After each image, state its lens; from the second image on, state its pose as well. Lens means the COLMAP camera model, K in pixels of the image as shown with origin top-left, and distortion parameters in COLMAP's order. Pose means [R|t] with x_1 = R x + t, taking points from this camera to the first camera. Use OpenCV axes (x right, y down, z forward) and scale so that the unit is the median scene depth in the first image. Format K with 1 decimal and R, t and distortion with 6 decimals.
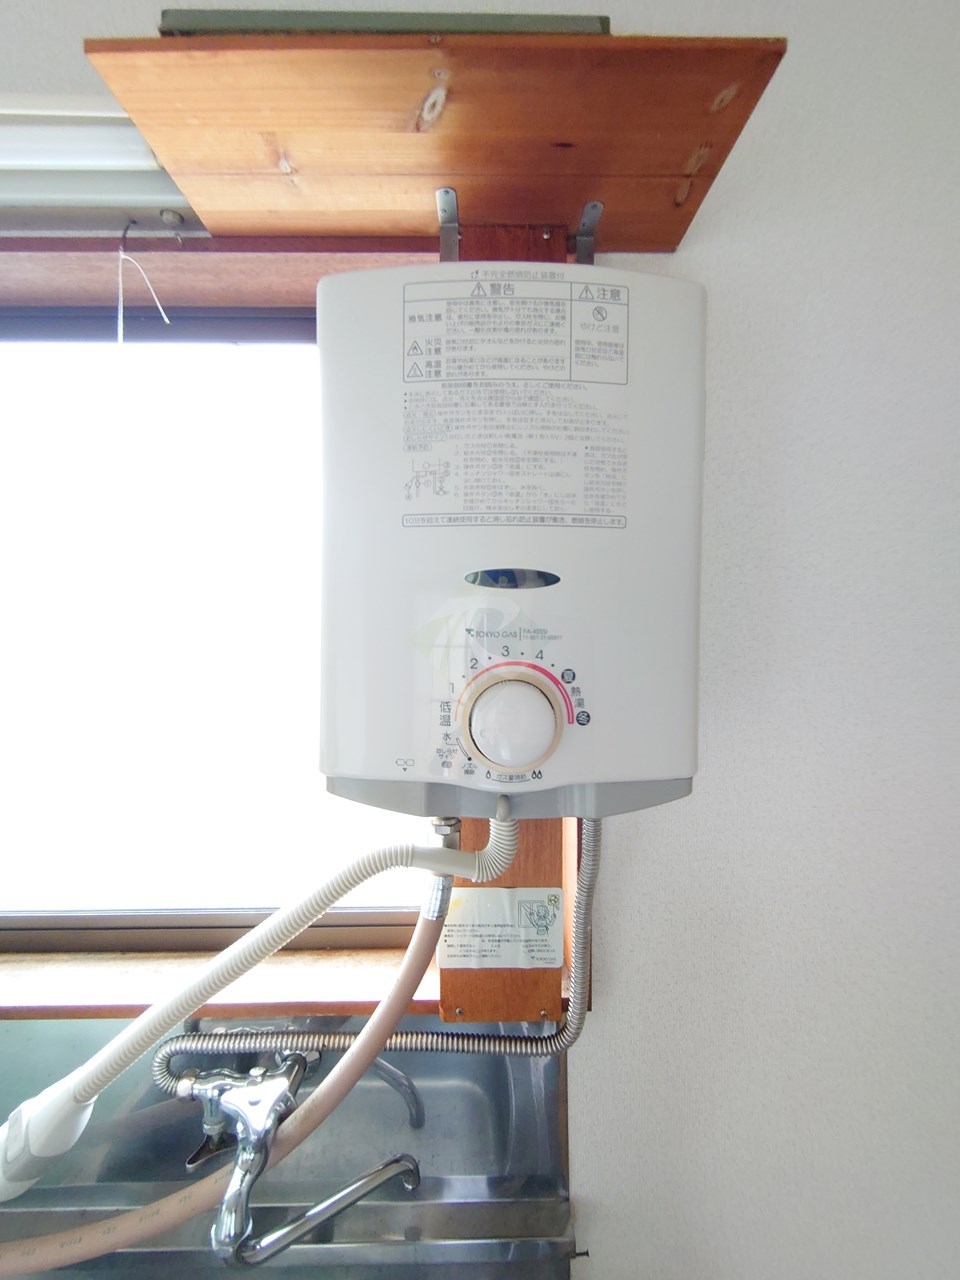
lens RADIAL K [[549.5, 0, 486.0], [0, 549.5, 636.8], [0, 0, 1]] dist [0.001924, -0.002130]
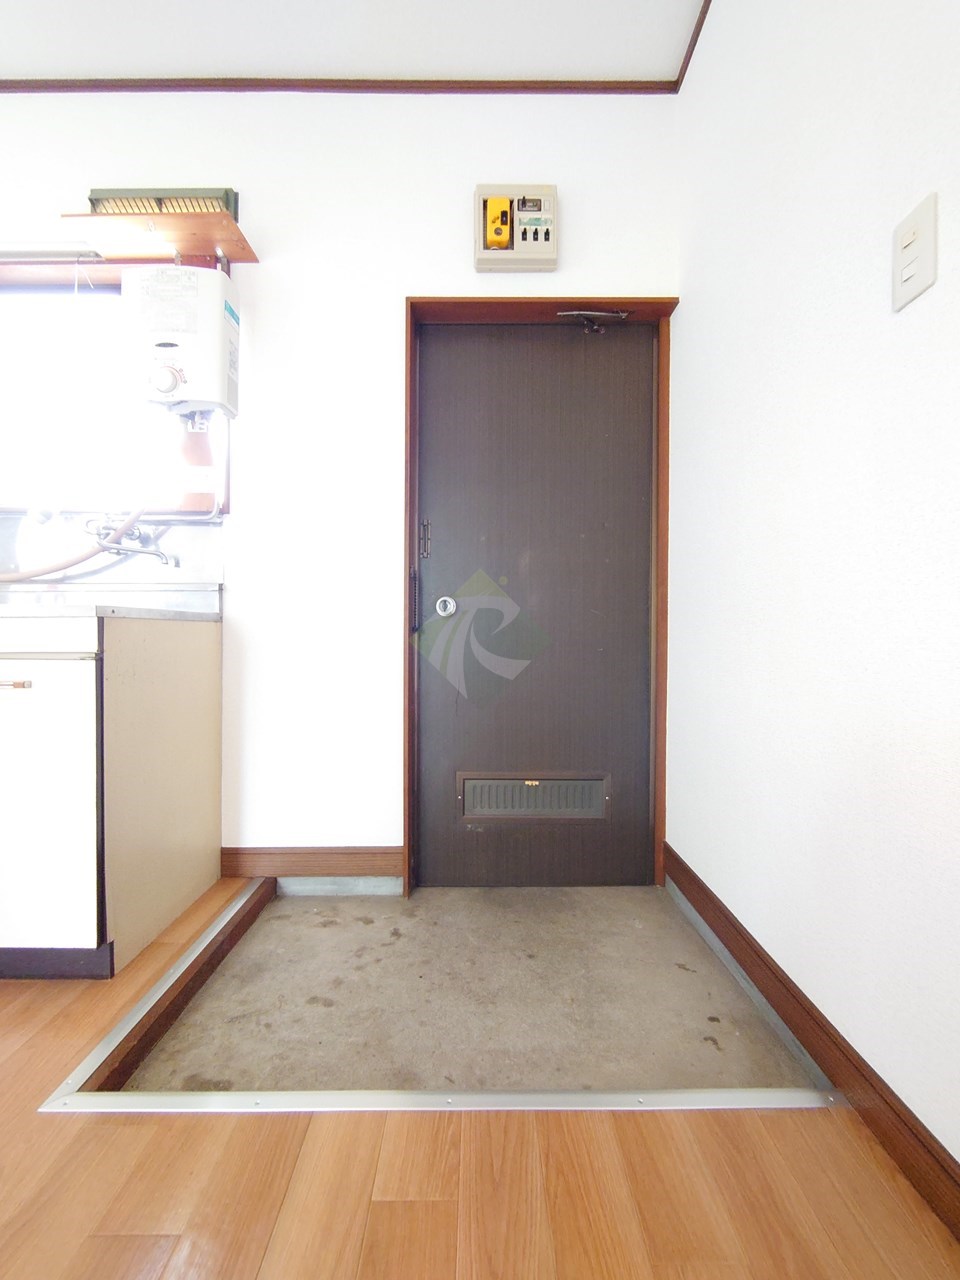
lens RADIAL K [[549.5, 0, 475.1], [0, 549.5, 639.9], [0, 0, 1]] dist [0.001924, -0.002130]
pose [[0.999730, 0.003985, -0.022894, 1.955830], [-0.004260, 0.999919, -0.012007, 1.694746], [0.022845, 0.012102, 0.999666, -2.375797]]
